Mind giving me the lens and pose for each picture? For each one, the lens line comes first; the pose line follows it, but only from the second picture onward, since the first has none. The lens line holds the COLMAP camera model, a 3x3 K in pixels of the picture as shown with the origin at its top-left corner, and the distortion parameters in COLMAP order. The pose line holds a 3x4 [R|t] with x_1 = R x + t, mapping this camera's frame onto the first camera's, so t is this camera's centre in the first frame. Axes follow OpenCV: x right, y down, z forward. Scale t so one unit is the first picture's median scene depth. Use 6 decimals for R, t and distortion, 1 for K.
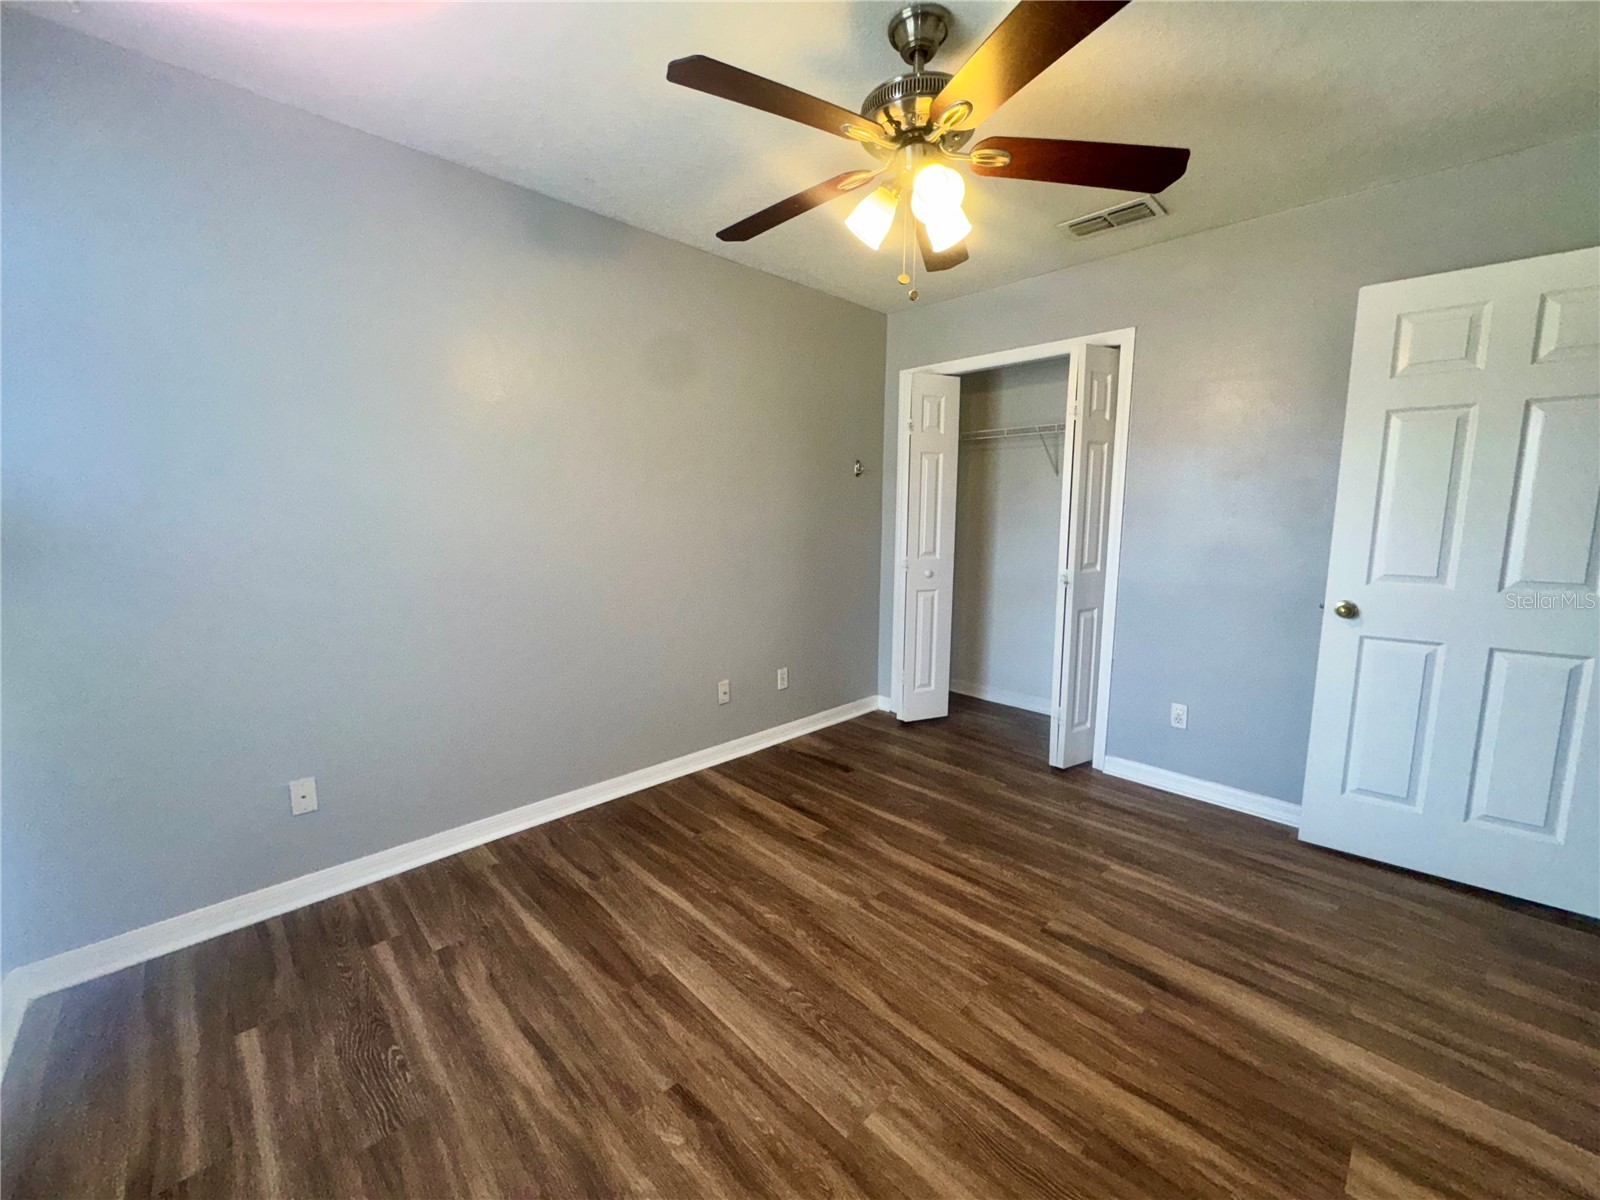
lens RADIAL K [[636.5, 0, 800.0], [0, 636.5, 600.0], [0, 0, 1]] dist [-0.002939, -0.000121]
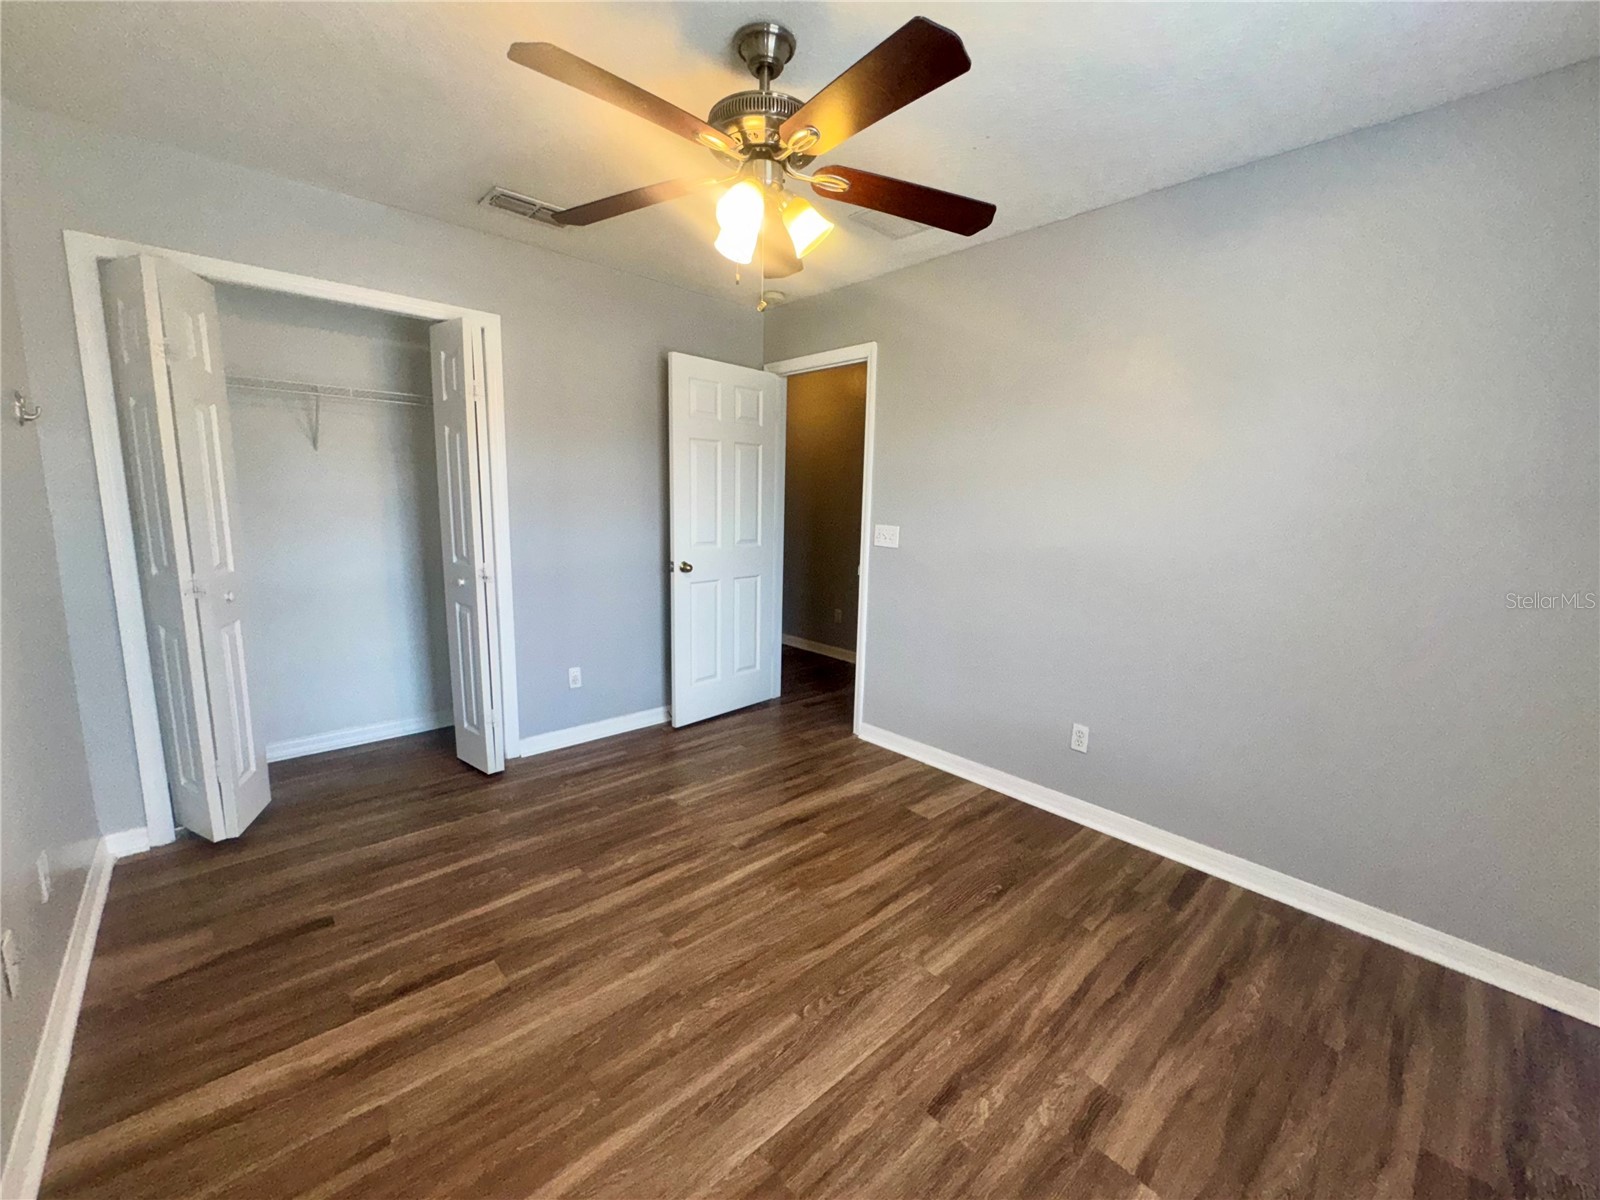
lens RADIAL K [[636.5, 0, 800.0], [0, 636.5, 600.0], [0, 0, 1]] dist [-0.002939, -0.000121]
pose [[0.033177, -0.162893, 0.986086, -0.746172], [0.114549, 0.980747, 0.158157, -0.135499], [-0.992863, 0.107708, 0.051197, 0.763830]]
